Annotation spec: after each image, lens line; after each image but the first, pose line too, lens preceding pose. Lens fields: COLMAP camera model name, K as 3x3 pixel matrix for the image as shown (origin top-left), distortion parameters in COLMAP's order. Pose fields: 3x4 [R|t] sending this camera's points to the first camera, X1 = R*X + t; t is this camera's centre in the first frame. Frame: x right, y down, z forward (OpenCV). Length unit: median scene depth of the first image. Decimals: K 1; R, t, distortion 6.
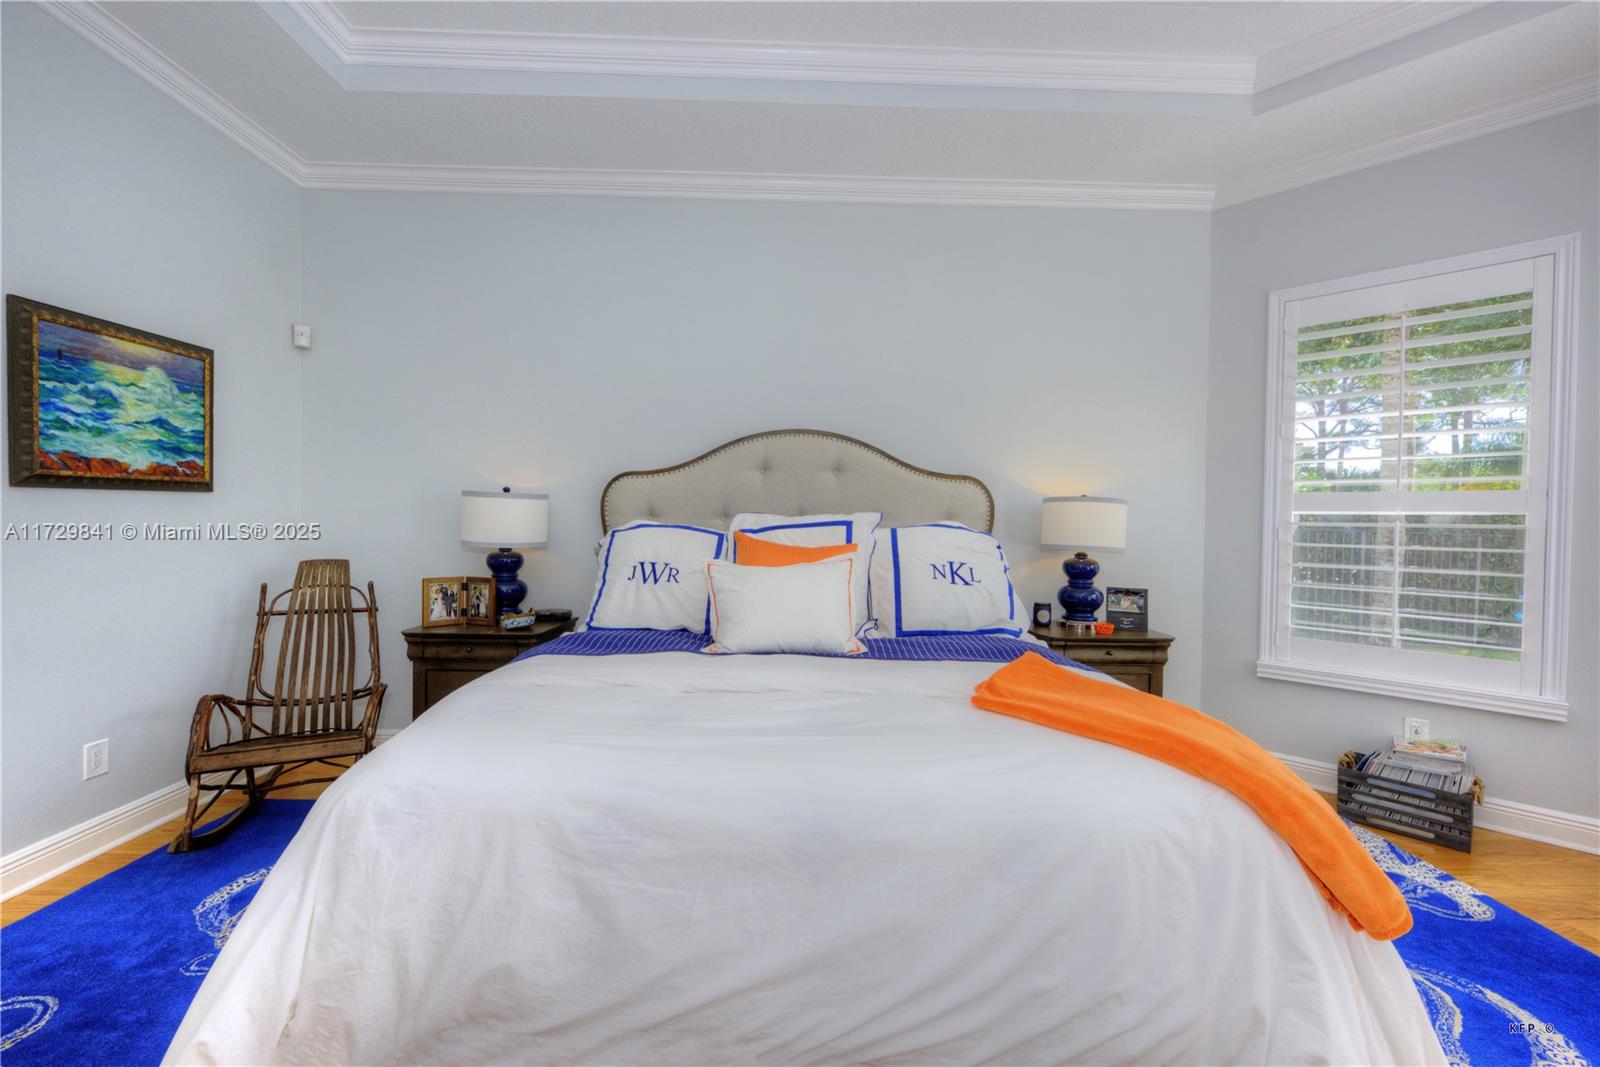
lens RADIAL K [[626.8, 0, 797.6], [0, 626.8, 530.7], [0, 0, 1]] dist [-0.000755, -0.000672]
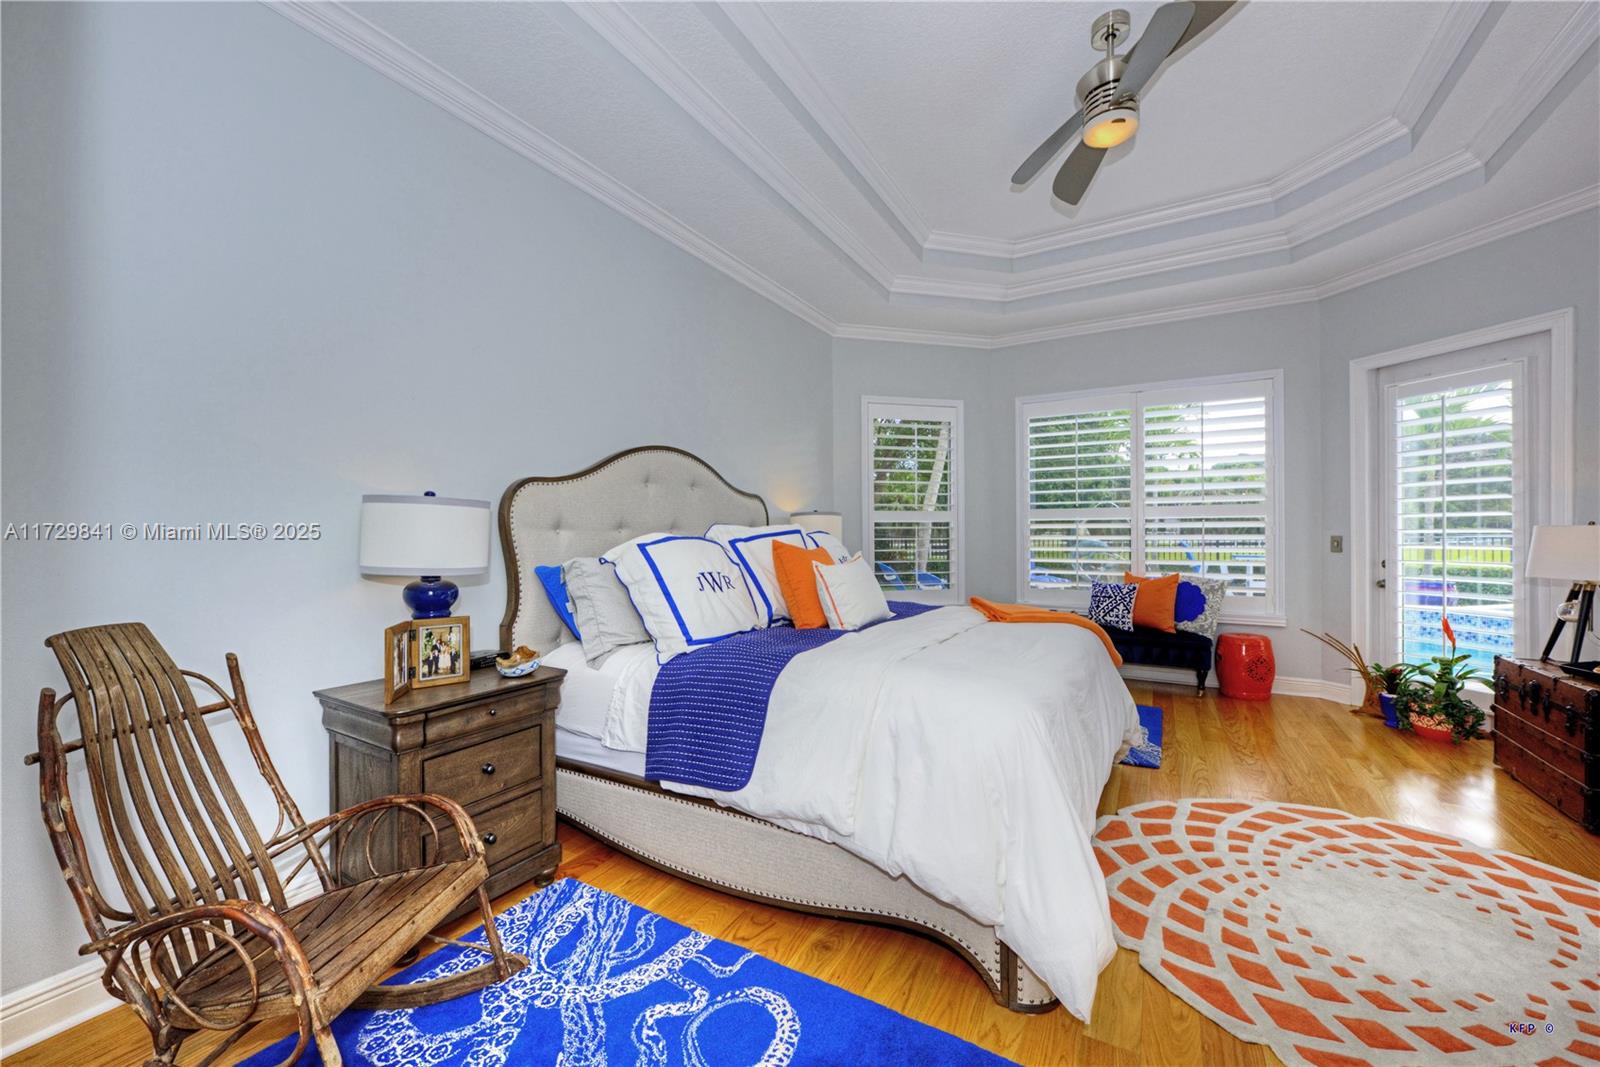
lens RADIAL K [[626.8, 0, 797.6], [0, 626.8, 530.7], [0, 0, 1]] dist [-0.000755, -0.000672]
pose [[0.520050, -0.018045, 0.853945, -0.897323], [0.025673, 0.999655, 0.005489, -0.018085], [-0.853750, 0.019068, 0.520334, 0.280725]]
